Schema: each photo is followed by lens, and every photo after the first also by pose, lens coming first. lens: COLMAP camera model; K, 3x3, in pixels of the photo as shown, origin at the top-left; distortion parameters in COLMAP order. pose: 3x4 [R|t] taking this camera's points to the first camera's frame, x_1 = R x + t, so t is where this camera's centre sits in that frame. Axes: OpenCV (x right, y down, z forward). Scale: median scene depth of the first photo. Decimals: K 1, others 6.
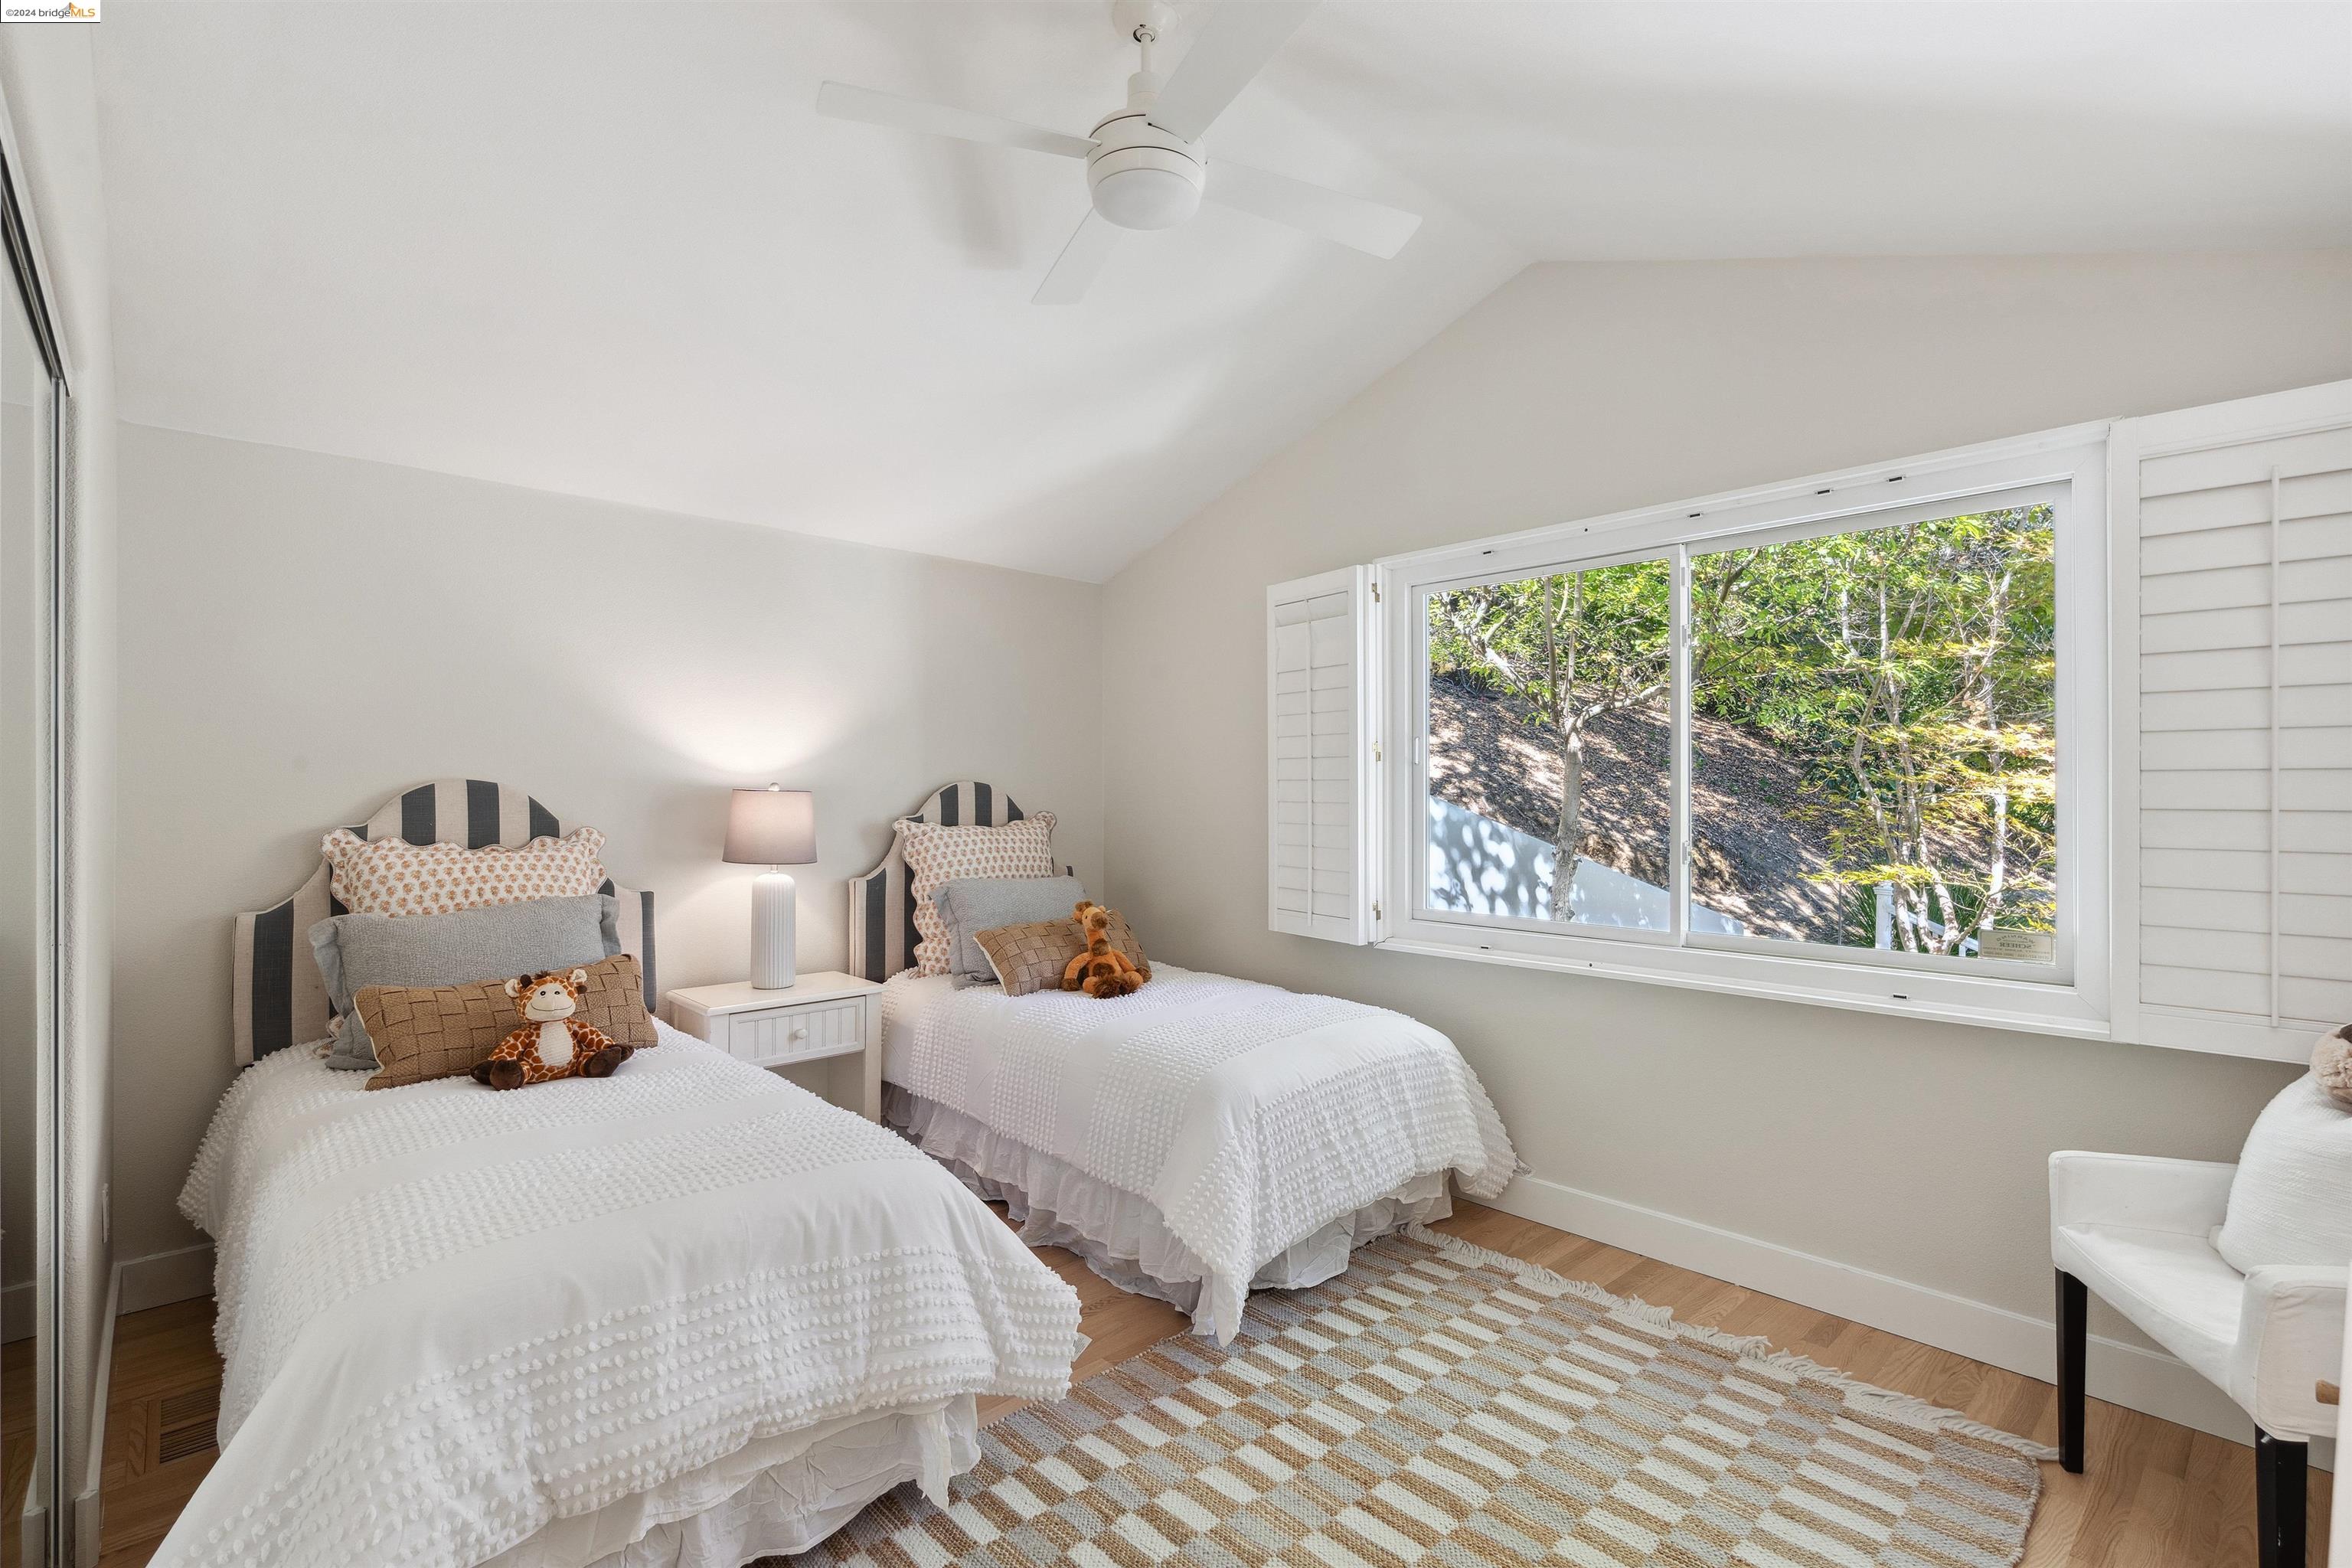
lens RADIAL K [[1091.0, 0, 1158.3], [0, 1091.0, 788.1], [0, 0, 1]] dist [-0.001246, 0.000661]
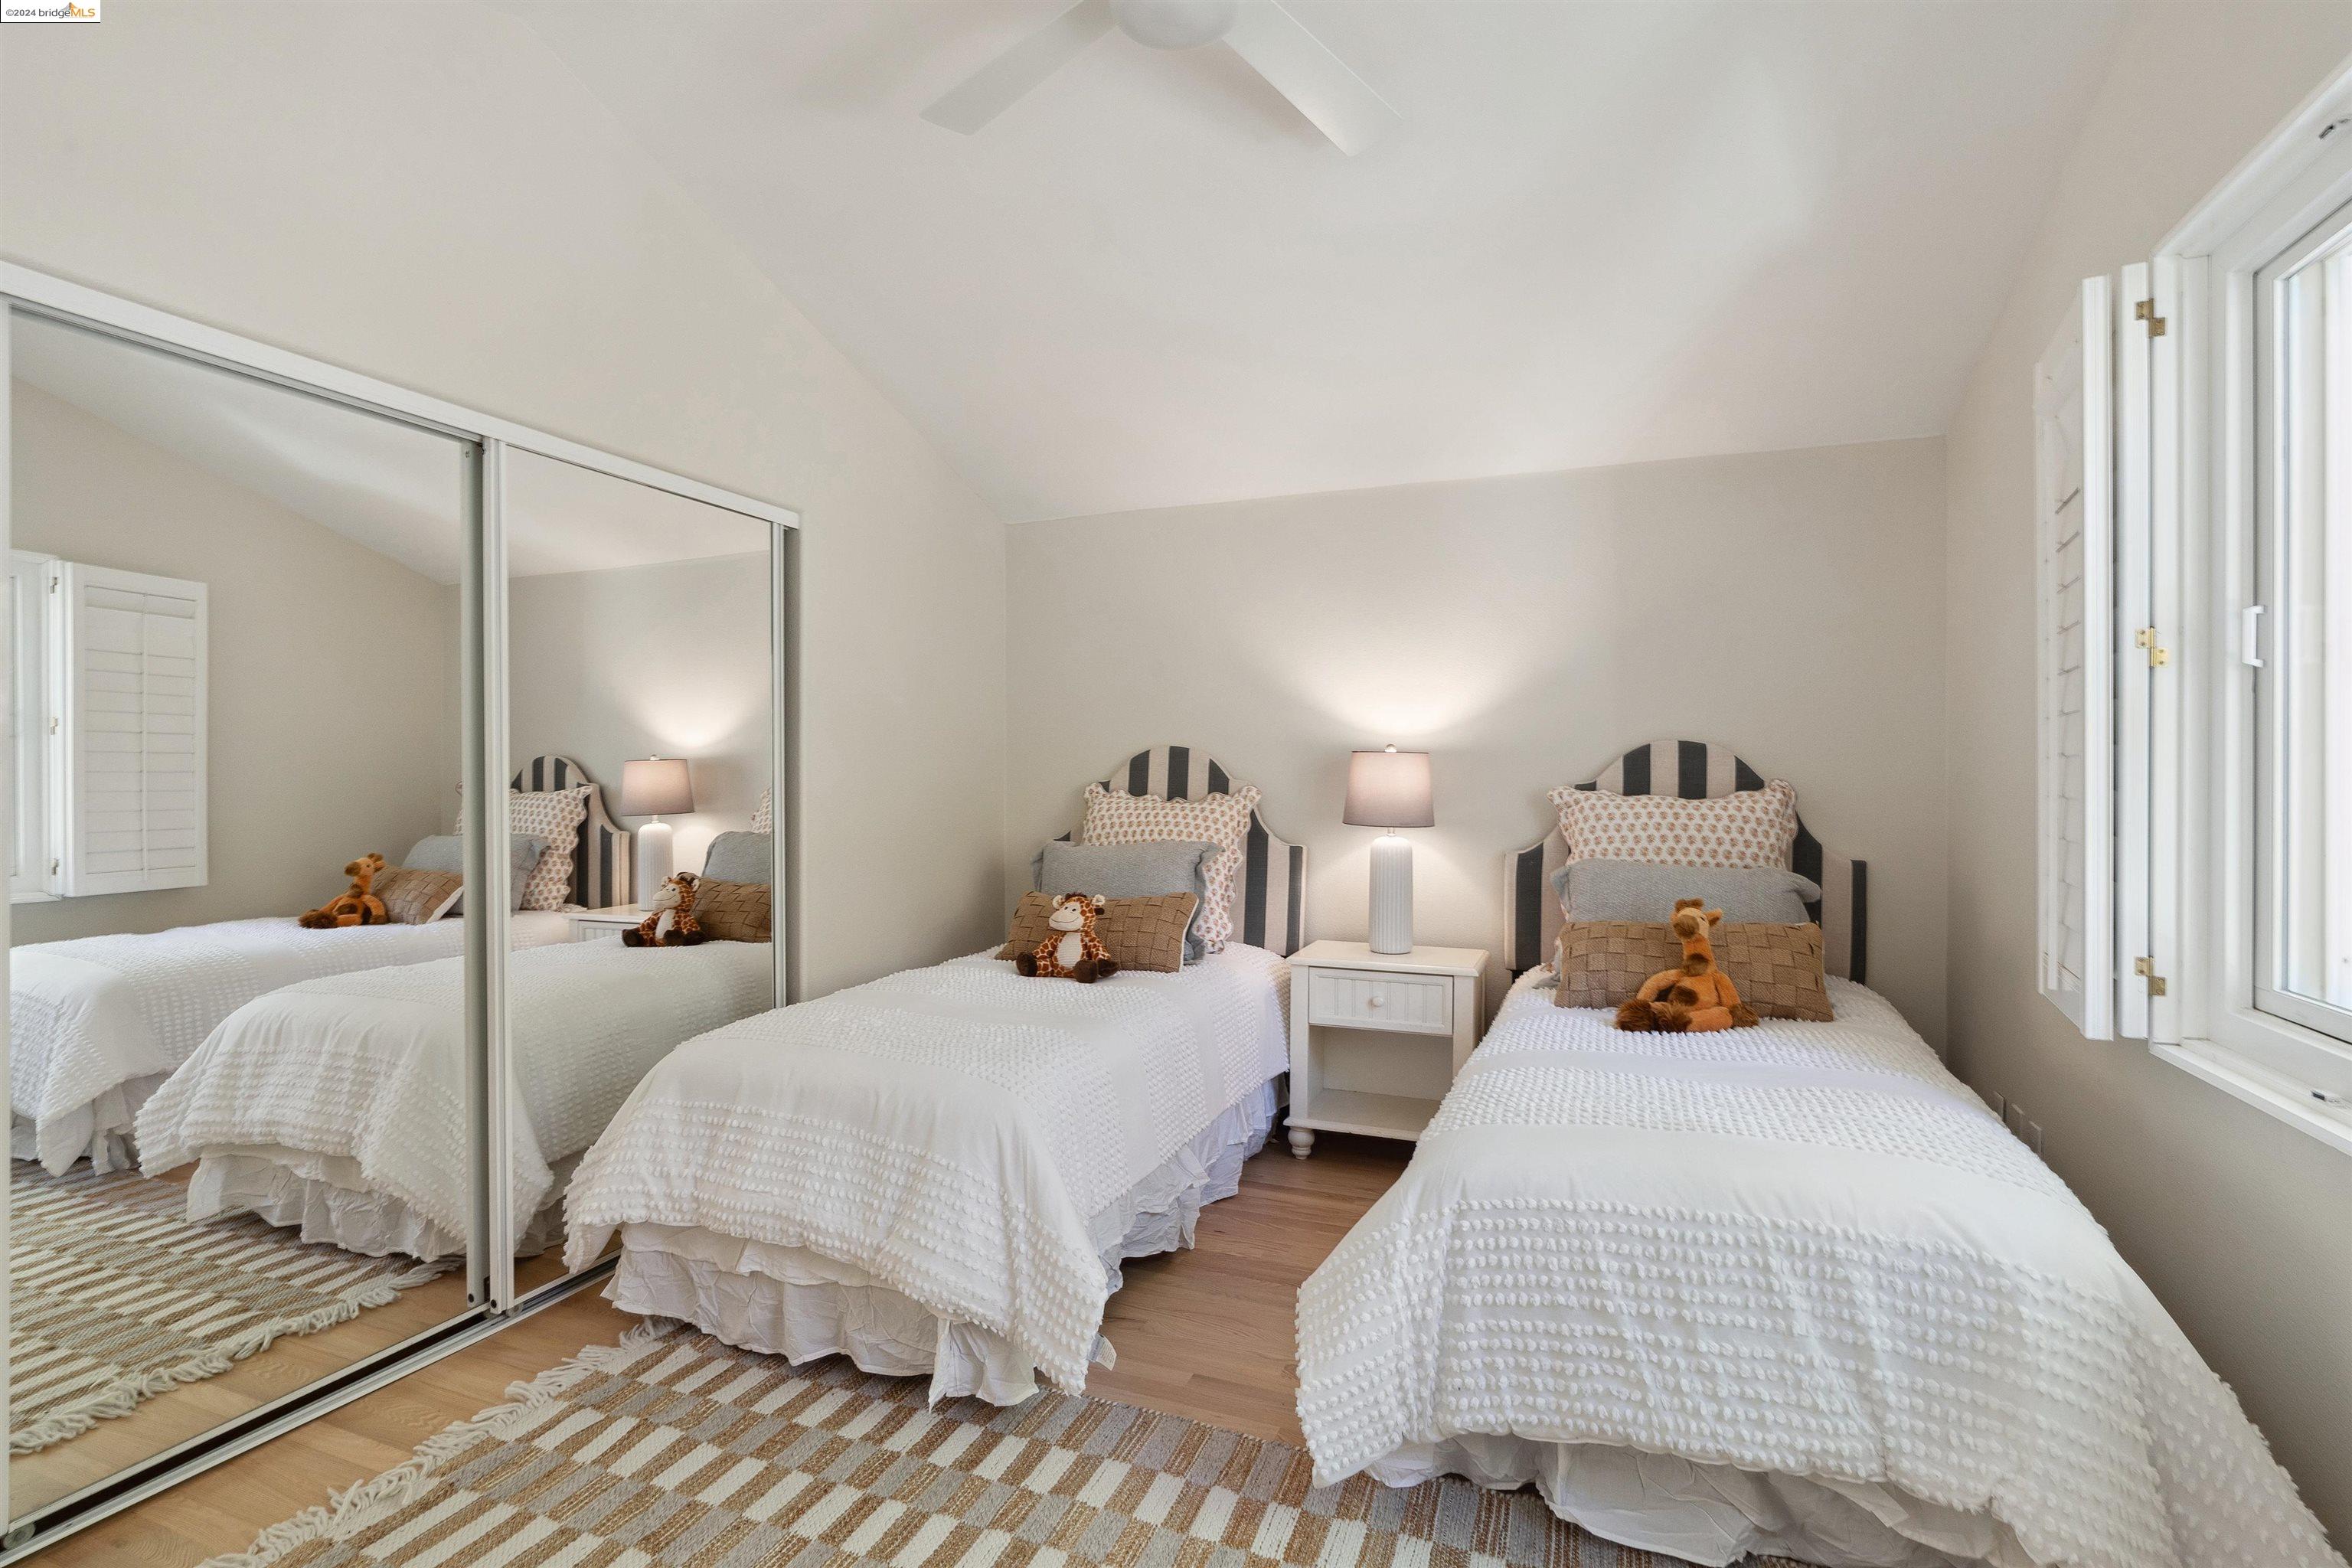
lens RADIAL K [[1091.0, 0, 1161.9], [0, 1091.0, 778.1], [0, 0, 1]] dist [-0.001246, 0.000661]
pose [[0.418875, 0.002457, -0.908041, 0.507296], [0.001178, 0.999994, 0.003249, 0.024637], [0.908043, -0.002431, 0.418869, 0.447883]]
